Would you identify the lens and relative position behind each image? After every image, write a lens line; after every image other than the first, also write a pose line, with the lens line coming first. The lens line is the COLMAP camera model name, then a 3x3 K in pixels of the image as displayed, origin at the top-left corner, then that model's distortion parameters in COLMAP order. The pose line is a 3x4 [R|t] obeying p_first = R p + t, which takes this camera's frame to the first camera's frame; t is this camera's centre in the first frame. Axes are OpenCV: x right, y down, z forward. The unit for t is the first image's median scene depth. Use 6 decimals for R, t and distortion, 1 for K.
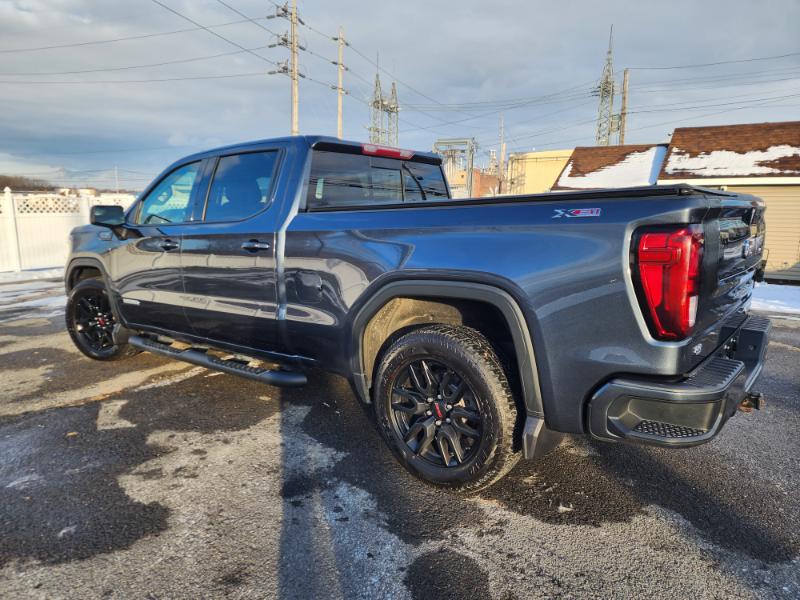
lens RADIAL K [[534.2, 0, 398.2], [0, 534.2, 298.4], [0, 0, 1]] dist [0.057713, -0.020946]
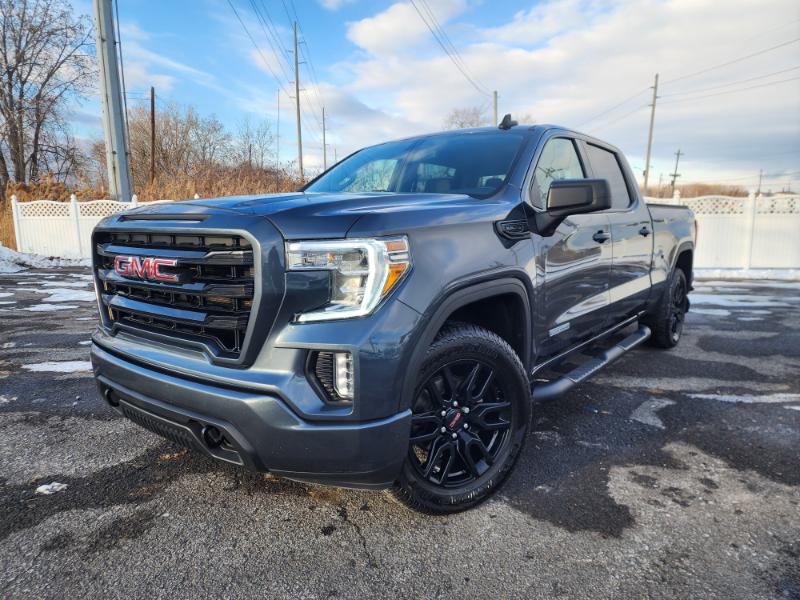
lens RADIAL K [[528.4, 0, 392.8], [0, 528.4, 305.1], [0, 0, 1]] dist [0.081738, -0.067650]
pose [[0.428512, 0.149565, -0.891071, 0.134549], [-0.147077, 0.984597, 0.094535, 0.011355], [0.891485, 0.090546, 0.443910, 0.201121]]
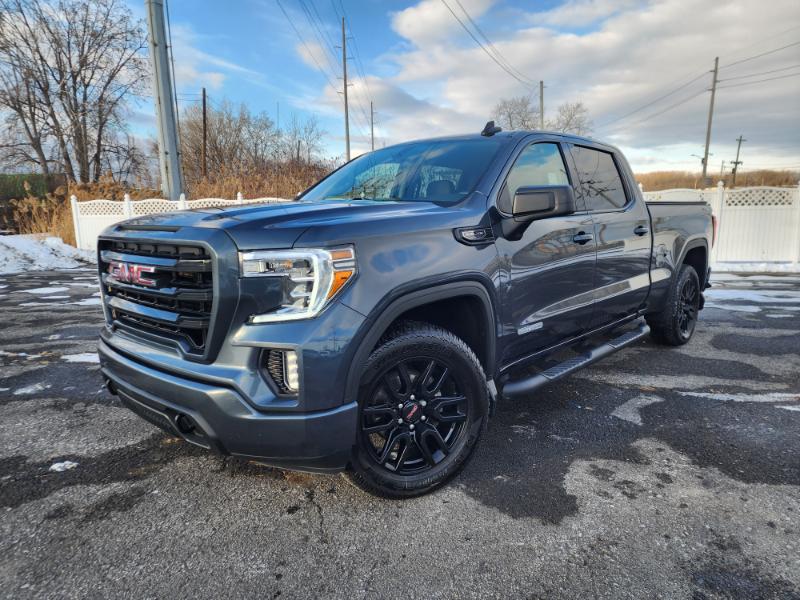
lens RADIAL K [[528.4, 0, 400.1], [0, 528.4, 301.6], [0, 0, 1]] dist [0.081738, -0.067650]
pose [[0.356681, 0.157275, -0.920893, 0.254389], [-0.141382, 0.983462, 0.113201, -0.031537], [0.923466, 0.089821, 0.373018, 0.301465]]
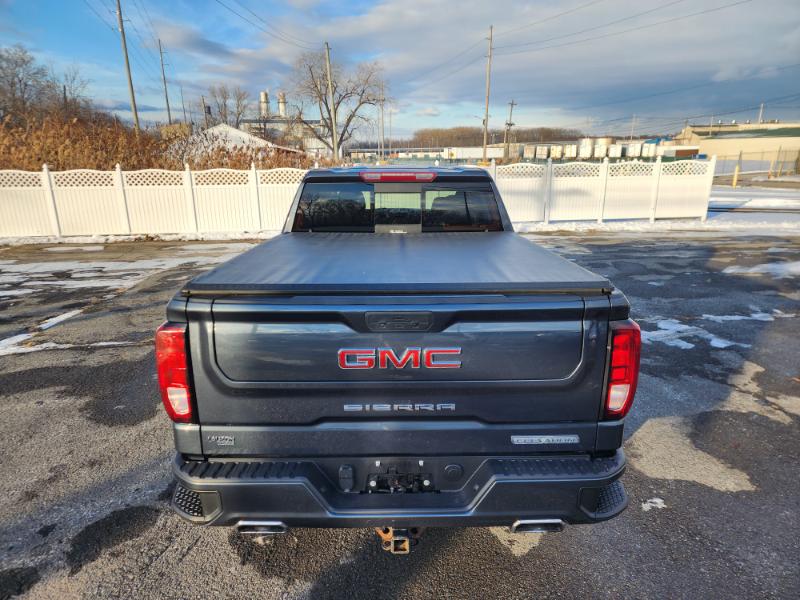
lens RADIAL K [[528.4, 0, 408.3], [0, 528.4, 306.1], [0, 0, 1]] dist [0.081738, -0.067650]
pose [[0.645139, 0.198545, -0.737818, 1.137926], [-0.113906, 0.979849, 0.164077, -0.282027], [0.755527, -0.021811, 0.654754, 0.472600]]
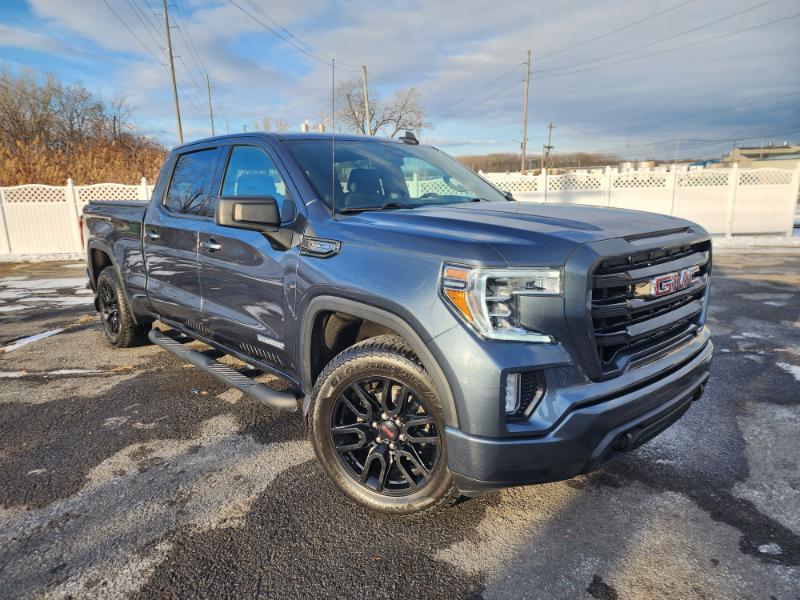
lens RADIAL K [[528.4, 0, 400.0], [0, 528.4, 297.9], [0, 0, 1]] dist [0.081738, -0.067650]
pose [[0.582584, 0.154752, -0.797902, 0.687682], [-0.111237, 0.987650, 0.110334, -0.166817], [0.805123, 0.024477, 0.592603, 0.798865]]
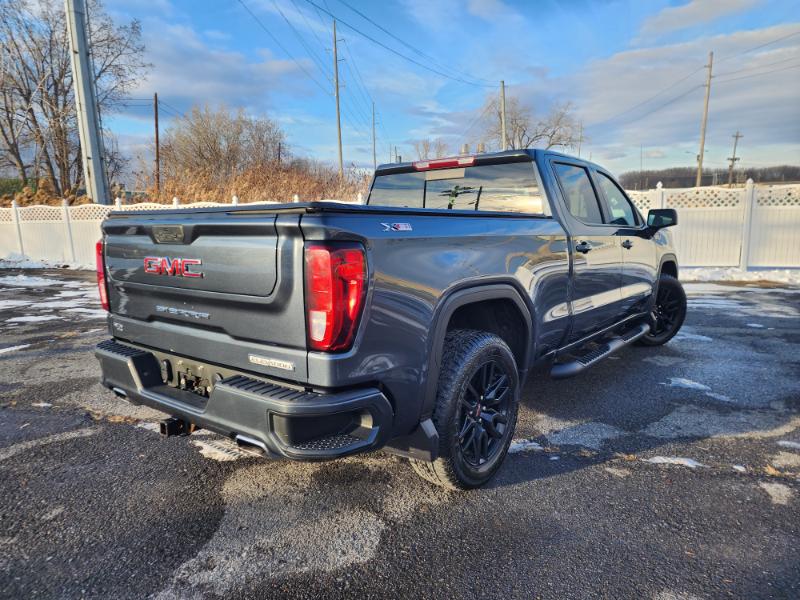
lens RADIAL K [[528.4, 0, 402.5], [0, 528.4, 295.8], [0, 0, 1]] dist [0.081738, -0.067650]
pose [[0.322472, 0.148501, -0.934858, 0.676603], [-0.135093, 0.984728, 0.109824, -0.294733], [0.936890, 0.090877, 0.337608, 1.680659]]
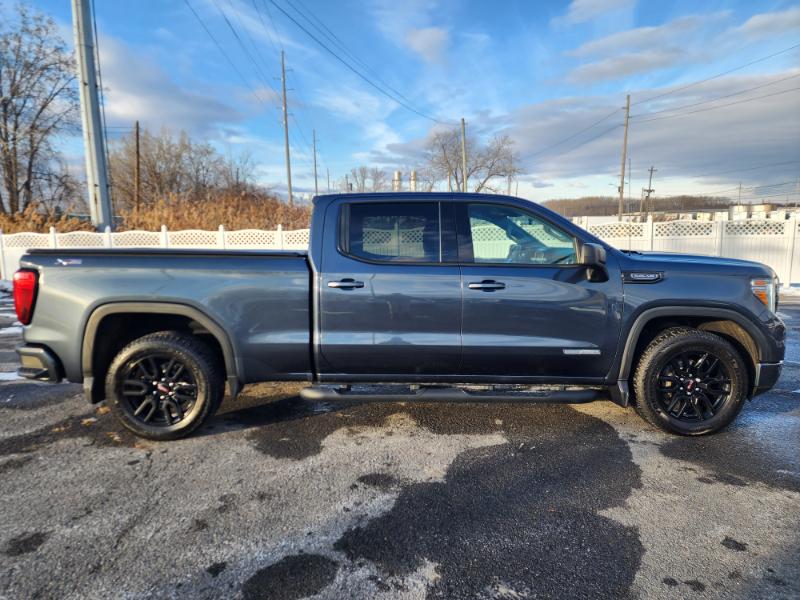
lens RADIAL K [[528.4, 0, 394.8], [0, 528.4, 295.5], [0, 0, 1]] dist [0.081738, -0.067650]
pose [[0.436137, 0.102002, -0.894080, 0.886570], [-0.131200, 0.990146, 0.048962, -0.138972], [0.890264, 0.095949, 0.445222, 0.439494]]
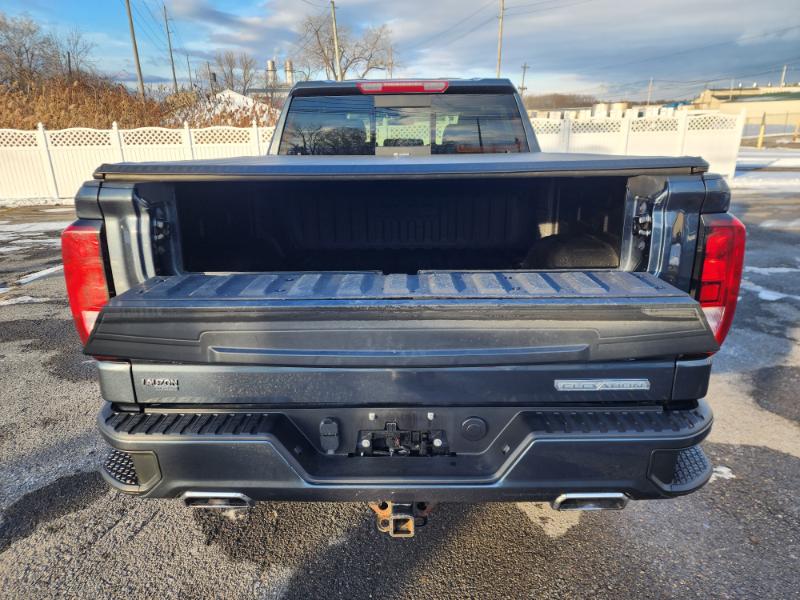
lens RADIAL K [[528.4, 0, 403.9], [0, 528.4, 299.4], [0, 0, 1]] dist [0.081738, -0.067650]
pose [[0.626207, 0.226778, -0.745947, 0.998777], [-0.106881, 0.972700, 0.205990, -0.166245], [0.772296, -0.049264, 0.633349, 0.616222]]
